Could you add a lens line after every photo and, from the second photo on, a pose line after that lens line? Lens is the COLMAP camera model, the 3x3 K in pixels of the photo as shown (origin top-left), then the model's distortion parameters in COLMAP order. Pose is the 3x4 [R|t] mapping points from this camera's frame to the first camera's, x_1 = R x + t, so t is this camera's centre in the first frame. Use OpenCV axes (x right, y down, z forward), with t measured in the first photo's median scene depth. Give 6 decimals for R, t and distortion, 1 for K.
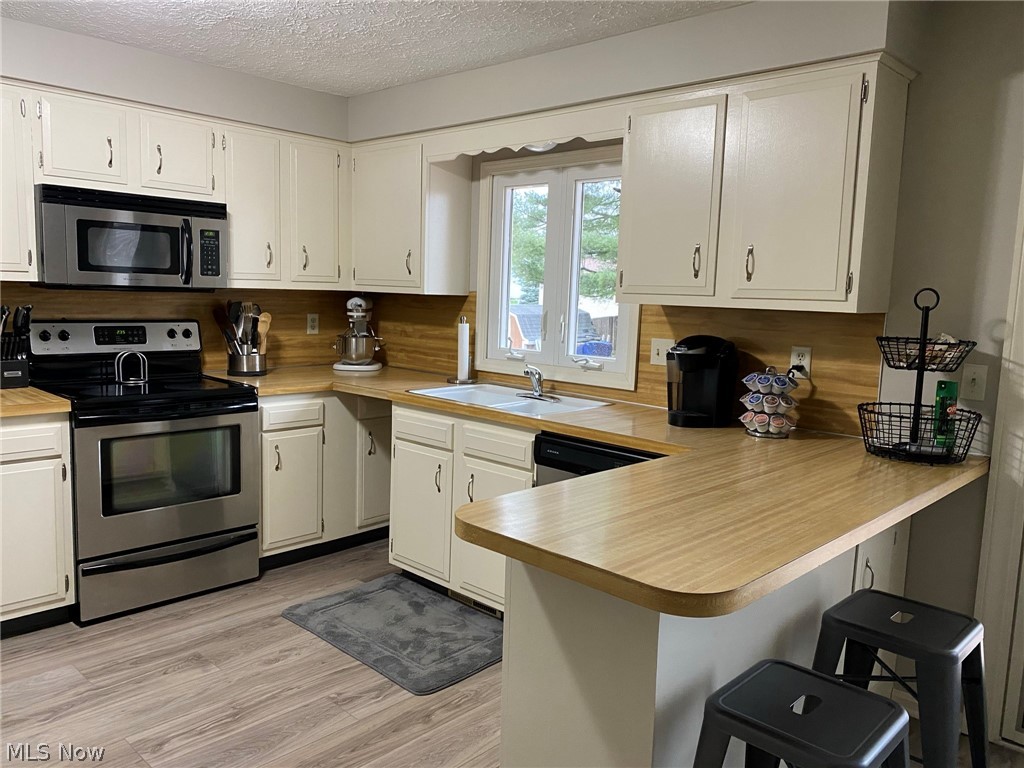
lens RADIAL K [[775.2, 0, 512.0], [0, 775.2, 378.1], [0, 0, 1]] dist [0.033325, -0.042841]
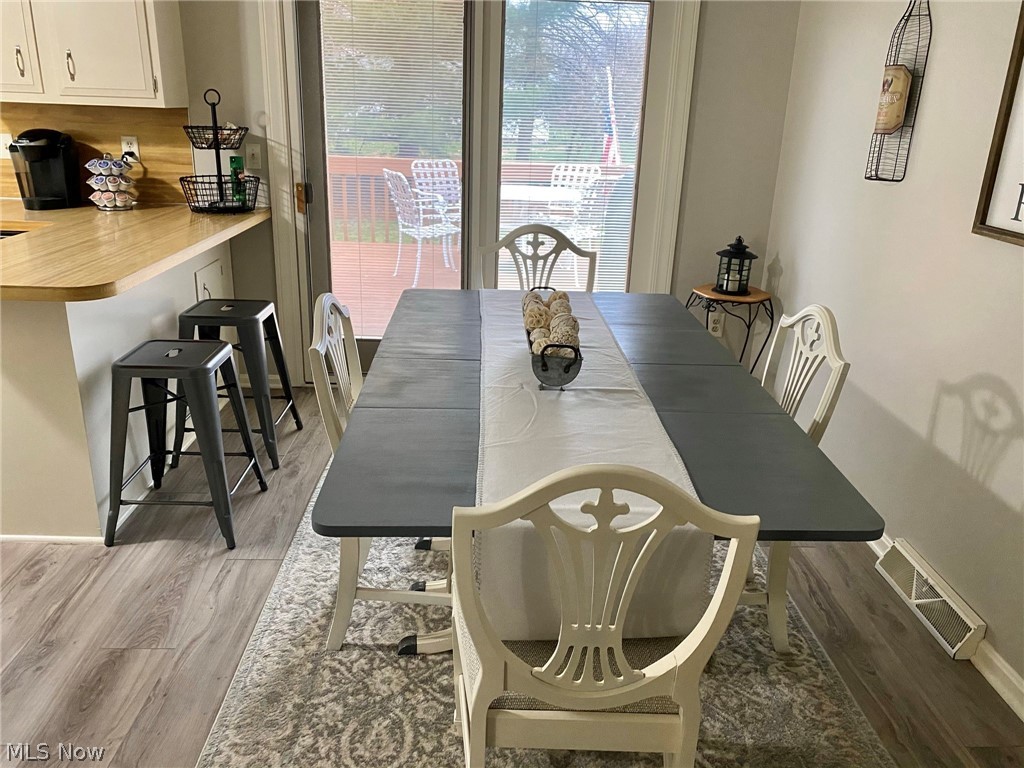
lens RADIAL K [[775.2, 0, 516.3], [0, 775.2, 378.8], [0, 0, 1]] dist [0.033325, -0.042841]
pose [[0.698130, -0.246095, 0.672348, -0.145148], [0.067597, 0.957532, 0.280290, 0.026279], [-0.712773, -0.150230, 0.685118, -0.397238]]
